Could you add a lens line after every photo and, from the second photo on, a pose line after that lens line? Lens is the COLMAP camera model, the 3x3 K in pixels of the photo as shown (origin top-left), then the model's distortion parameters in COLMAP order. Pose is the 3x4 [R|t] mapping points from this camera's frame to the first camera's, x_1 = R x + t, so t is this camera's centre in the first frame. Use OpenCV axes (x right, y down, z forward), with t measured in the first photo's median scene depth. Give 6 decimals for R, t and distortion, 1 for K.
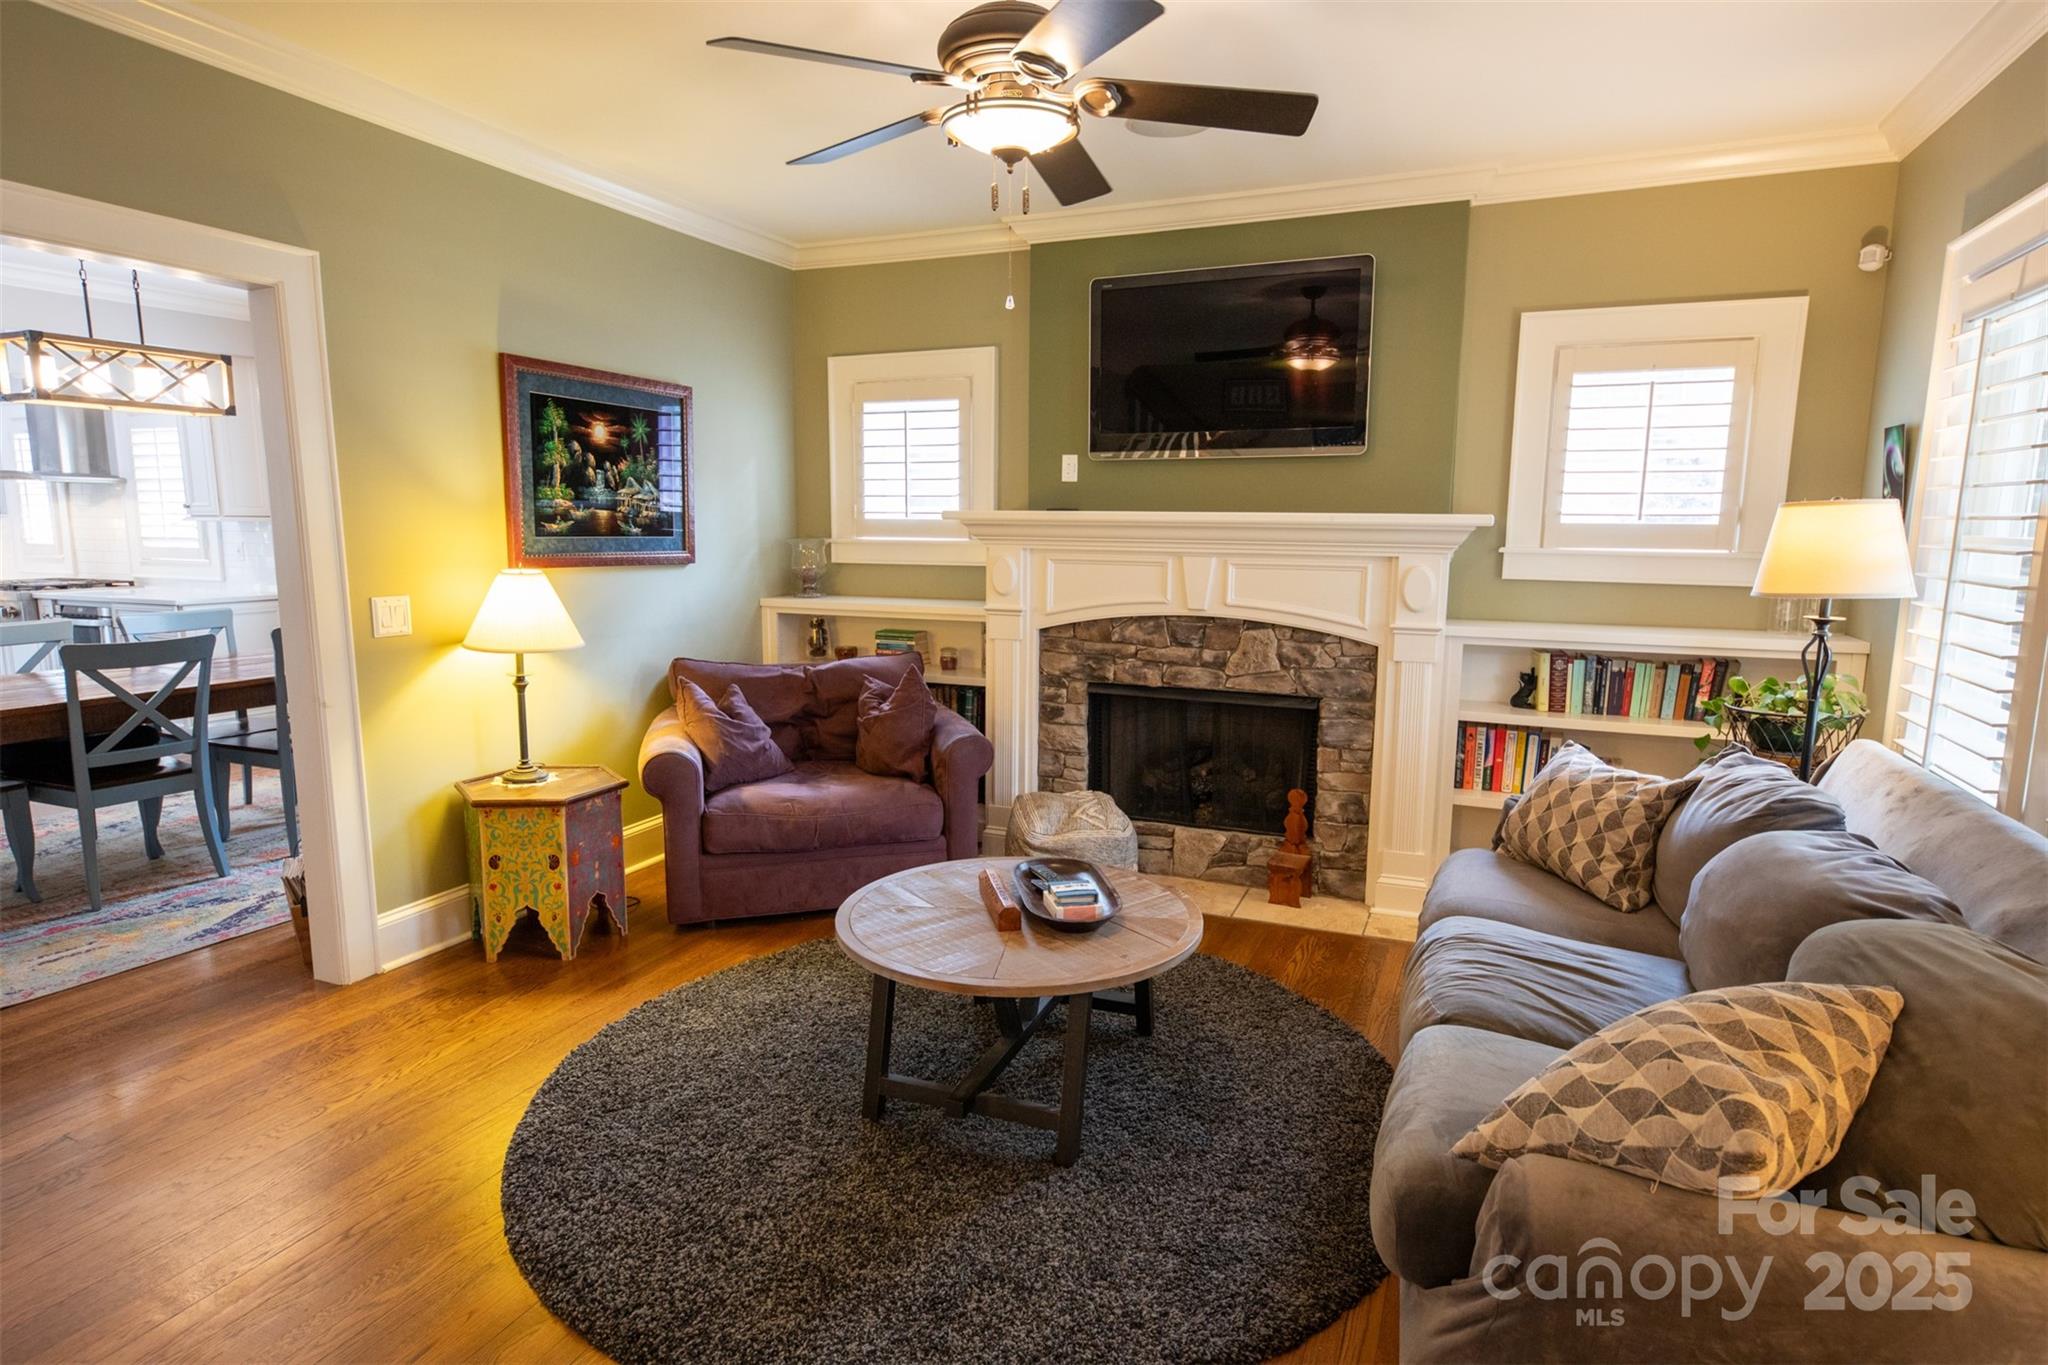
lens RADIAL K [[1102.8, 0, 1039.8], [0, 1102.8, 687.1], [0, 0, 1]] dist [0.009252, -0.000677]
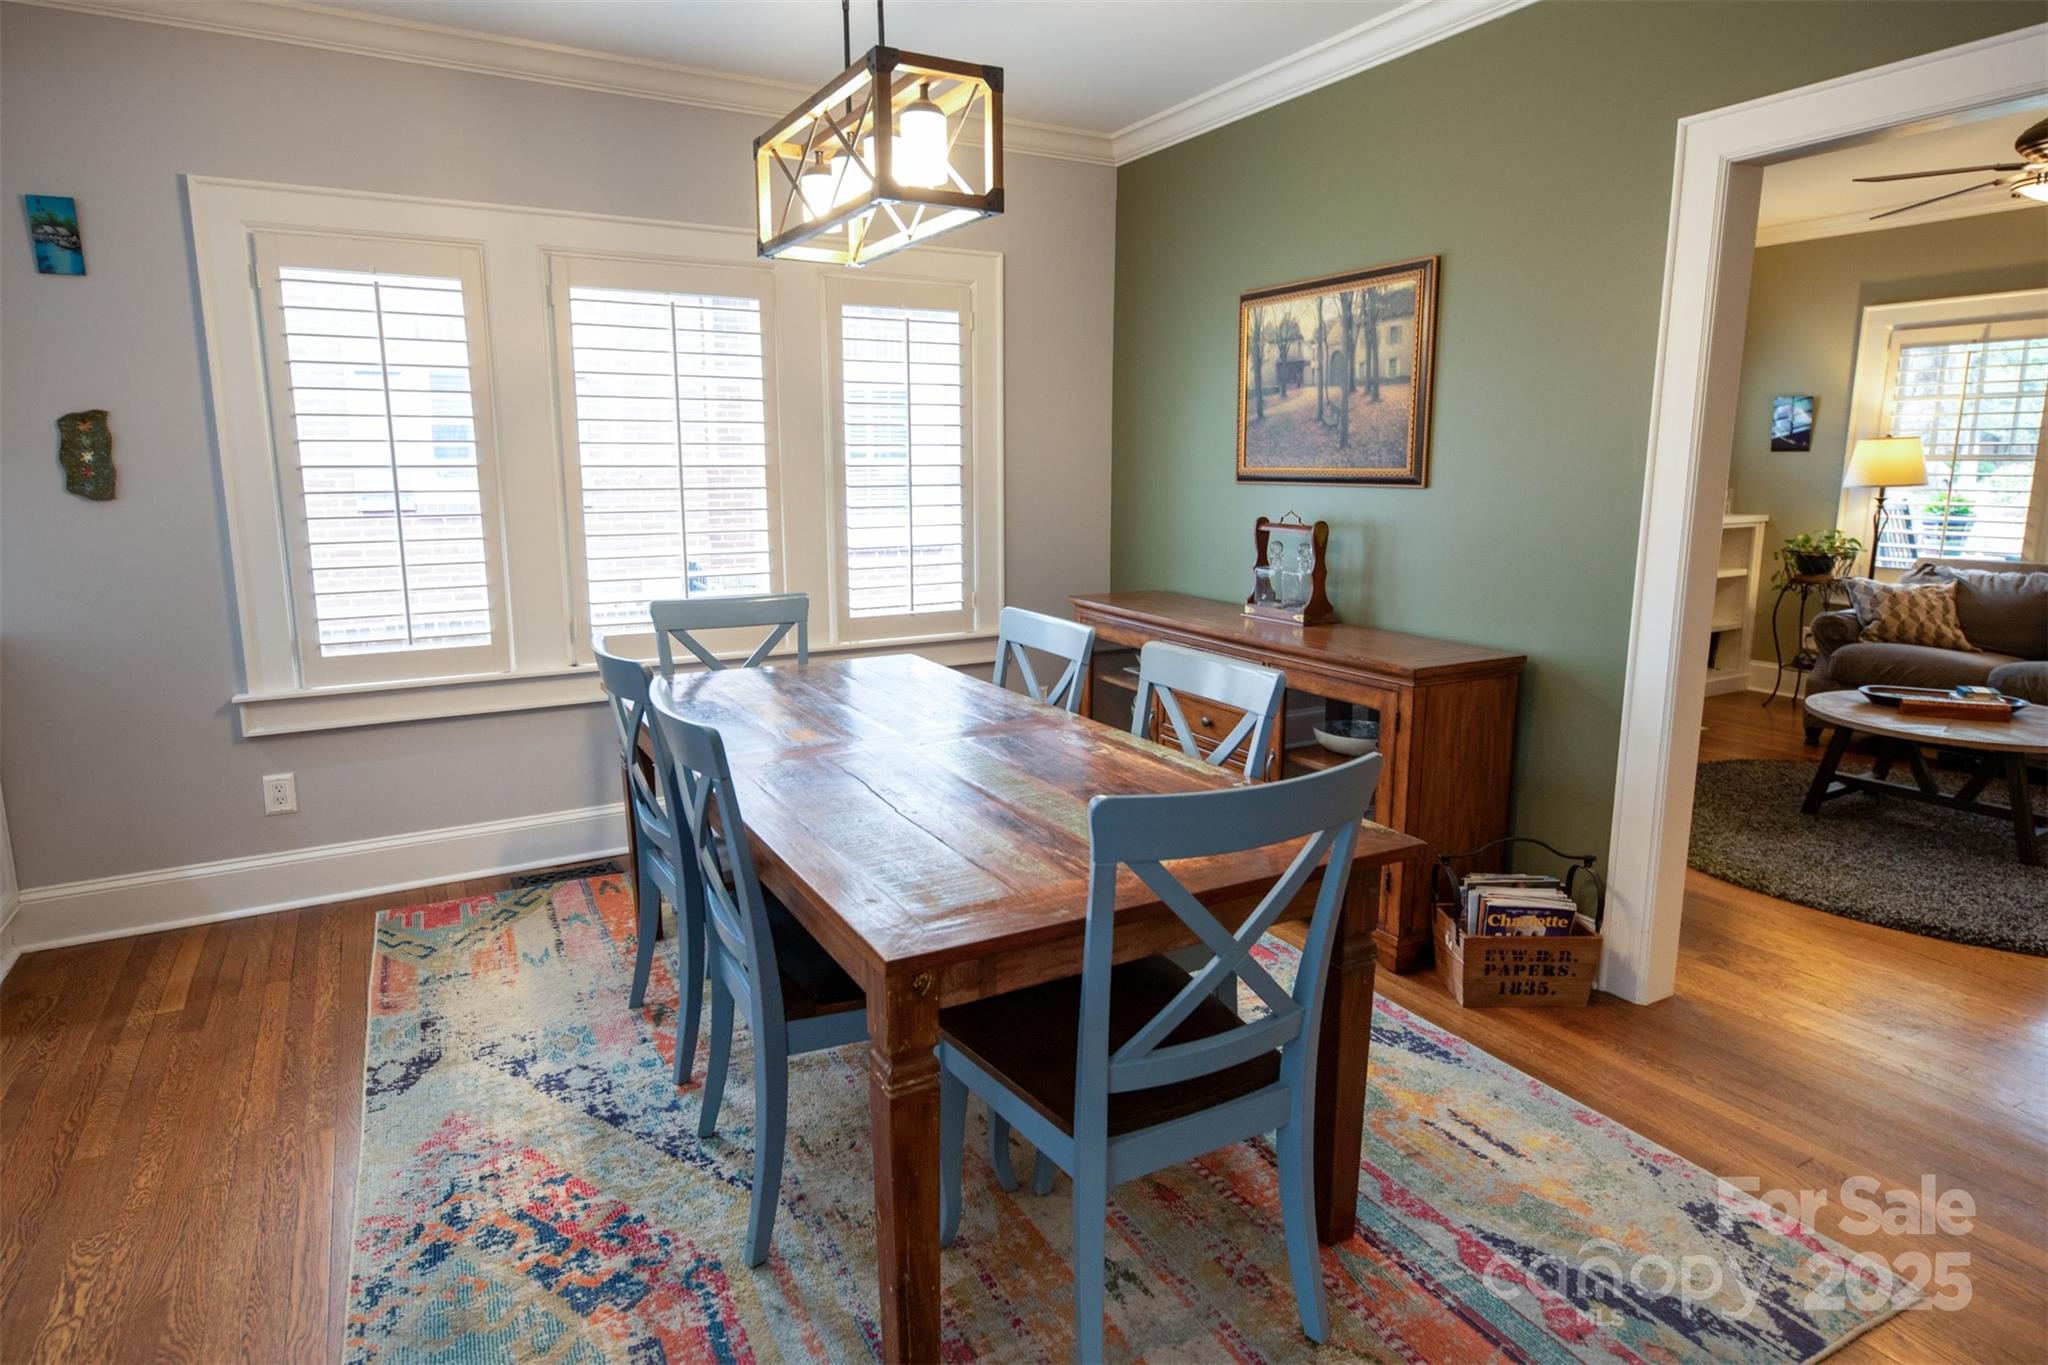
lens RADIAL K [[1141.2, 0, 1009.1], [0, 1141.2, 658.3], [0, 0, 1]] dist [0.009958, 0.001091]
pose [[0.617545, -0.144383, 0.773170, -1.336004], [0.124952, 0.988532, 0.084799, -0.107311], [-0.776547, 0.044242, 0.628504, 0.693369]]
